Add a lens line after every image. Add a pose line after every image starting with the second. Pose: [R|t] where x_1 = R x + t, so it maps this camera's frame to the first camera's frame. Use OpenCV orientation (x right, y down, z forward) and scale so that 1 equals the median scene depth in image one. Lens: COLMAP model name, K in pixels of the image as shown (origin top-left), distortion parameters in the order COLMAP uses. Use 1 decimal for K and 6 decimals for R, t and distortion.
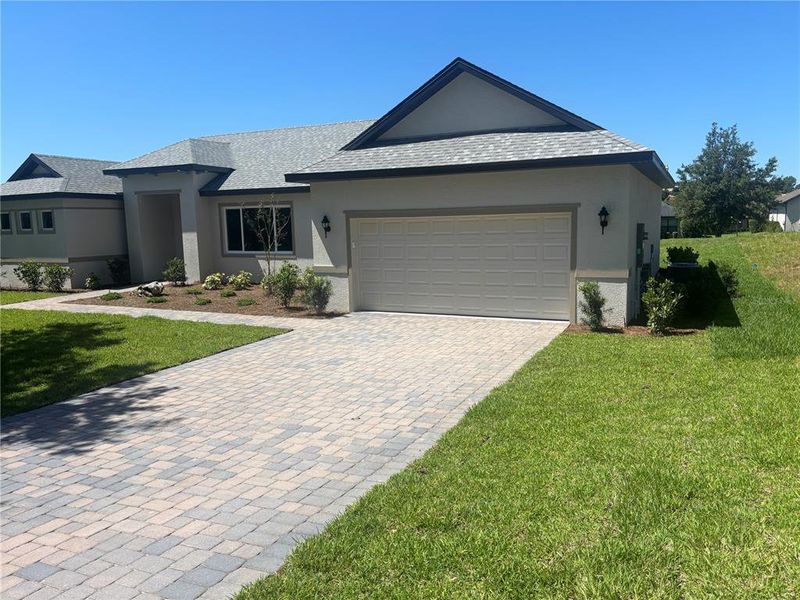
lens RADIAL K [[604.2, 0, 400.0], [0, 604.2, 300.0], [0, 0, 1]] dist [0.050570, -0.052666]
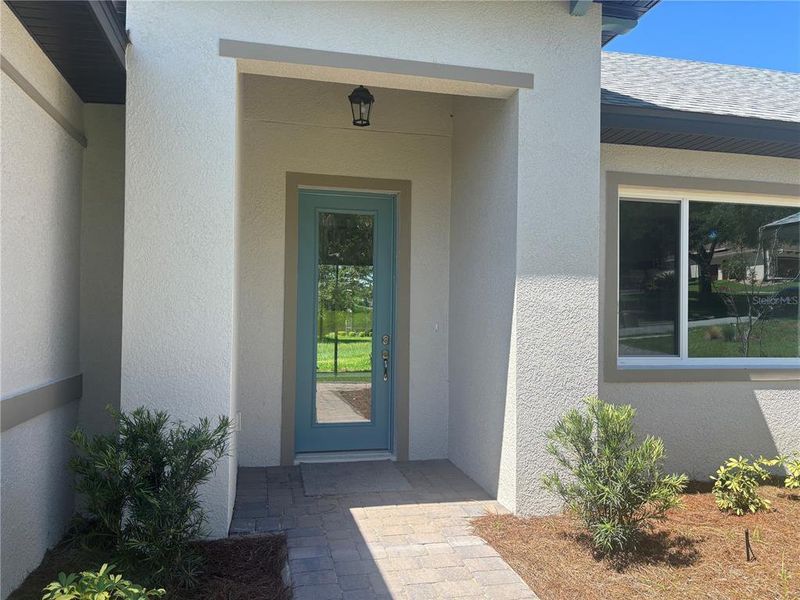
lens RADIAL K [[604.2, 0, 400.0], [0, 604.2, 300.0], [0, 0, 1]] dist [0.050570, -0.052666]
pose [[0.784511, 0.044533, 0.618514, -0.531073], [0.050108, 0.989604, -0.134807, -0.077385], [-0.618088, 0.136750, 0.774123, 0.881419]]
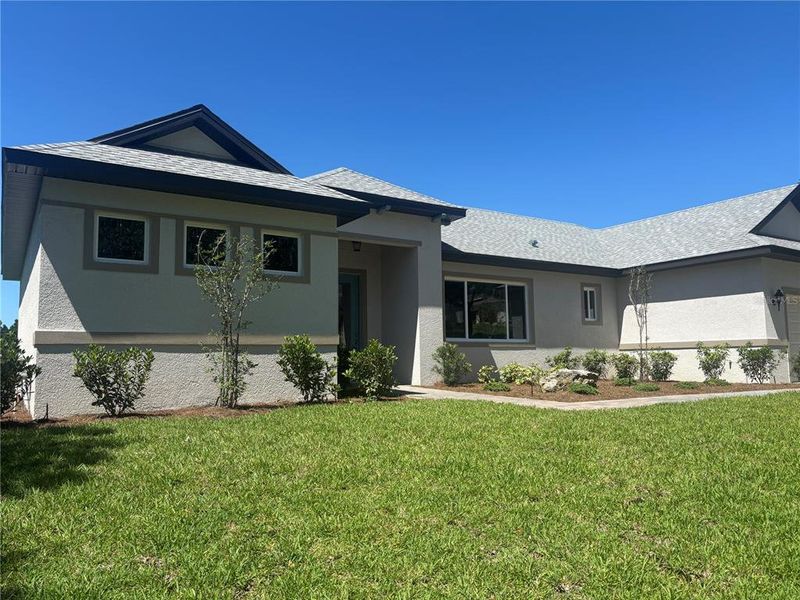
lens RADIAL K [[604.2, 0, 400.0], [0, 604.2, 300.0], [0, 0, 1]] dist [0.050570, -0.052666]
pose [[0.521146, 0.099949, 0.847595, -0.931128], [0.114076, 0.976050, -0.185236, -0.001339], [-0.845810, 0.193225, 0.497263, 0.712245]]
